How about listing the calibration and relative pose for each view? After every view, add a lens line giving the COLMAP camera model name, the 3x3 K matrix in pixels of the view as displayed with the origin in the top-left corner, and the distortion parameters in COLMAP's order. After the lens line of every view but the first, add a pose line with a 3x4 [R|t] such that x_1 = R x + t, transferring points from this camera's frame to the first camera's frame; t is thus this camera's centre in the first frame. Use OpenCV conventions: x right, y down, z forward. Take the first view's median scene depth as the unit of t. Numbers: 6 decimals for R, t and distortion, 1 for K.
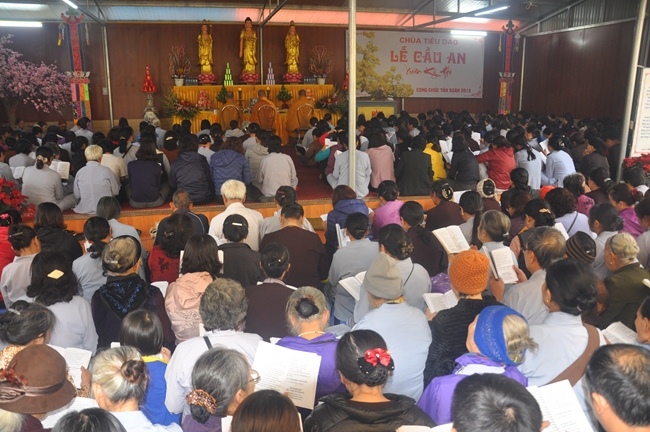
lens RADIAL K [[506.0, 0, 325.0], [0, 506.0, 216.0], [0, 0, 1]] dist [-0.136633, 0.096963]
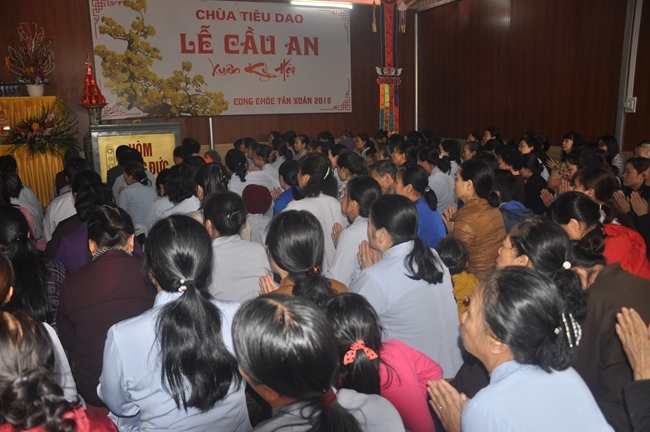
lens RADIAL K [[551.2, 0, 325.0], [0, 551.2, 216.0], [0, 0, 1]] dist [-0.164790, 0.174059]
pose [[0.984167, -0.052164, 0.169396, 0.191594], [0.062615, 0.996412, -0.056947, -0.090265], [-0.165818, 0.066652, 0.983901, 0.423063]]
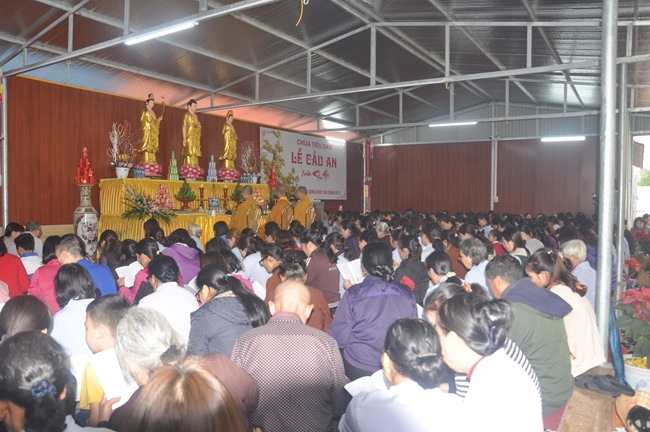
lens RADIAL K [[506.0, 0, 325.0], [0, 506.0, 216.0], [0, 0, 1]] dist [-0.136633, 0.096963]
pose [[0.725970, -0.012770, 0.687608, -0.537525], [0.155124, 0.977102, -0.145633, -0.058178], [-0.670003, 0.212390, 0.711327, 0.297720]]
